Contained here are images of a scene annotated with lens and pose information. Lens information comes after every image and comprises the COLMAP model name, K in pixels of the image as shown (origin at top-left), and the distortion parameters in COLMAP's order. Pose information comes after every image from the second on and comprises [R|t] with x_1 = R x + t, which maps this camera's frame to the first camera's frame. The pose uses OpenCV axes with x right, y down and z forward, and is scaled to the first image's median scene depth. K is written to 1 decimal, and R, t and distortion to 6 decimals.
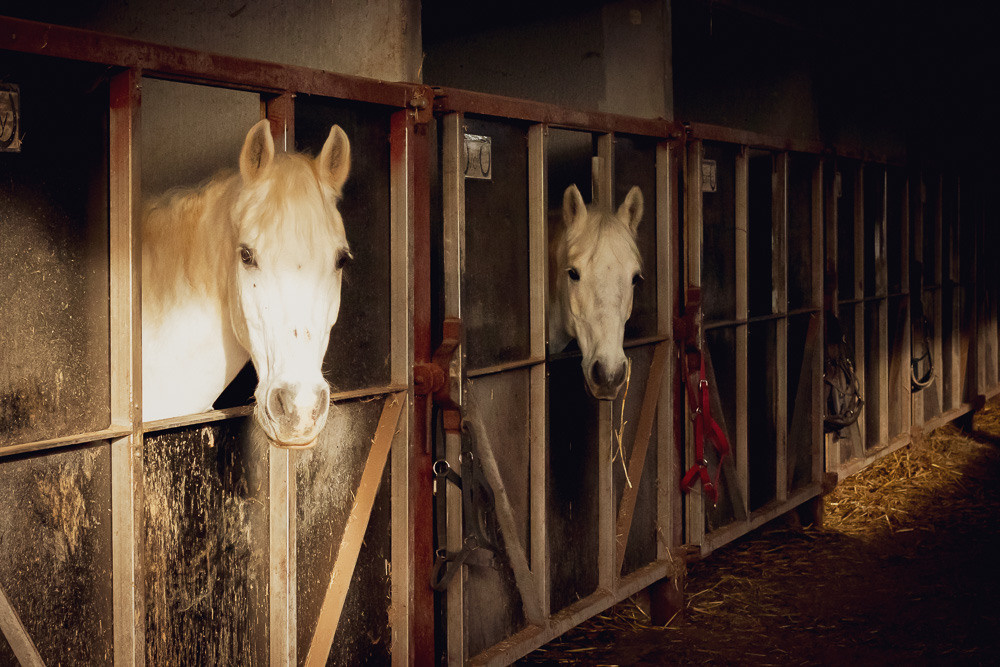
lens RADIAL K [[2302.3, 0, 497.5], [0, 2302.3, 331.9], [0, 0, 1]] dist [-0.105252, 0.000000]
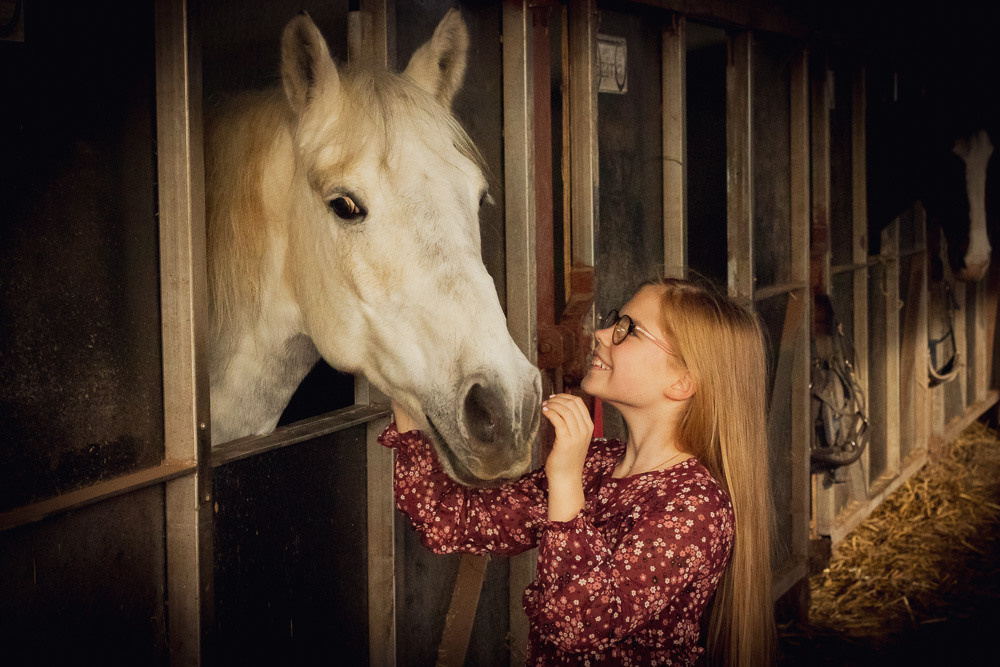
lens RADIAL K [[2302.3, 0, 502.3], [0, 2302.3, 334.7], [0, 0, 1]] dist [-0.105252, 0.000000]
pose [[0.999821, -0.006894, 0.017619, 0.044445], [0.006322, 0.999458, 0.032306, -0.016575], [-0.017833, -0.032189, 0.999323, 0.356266]]
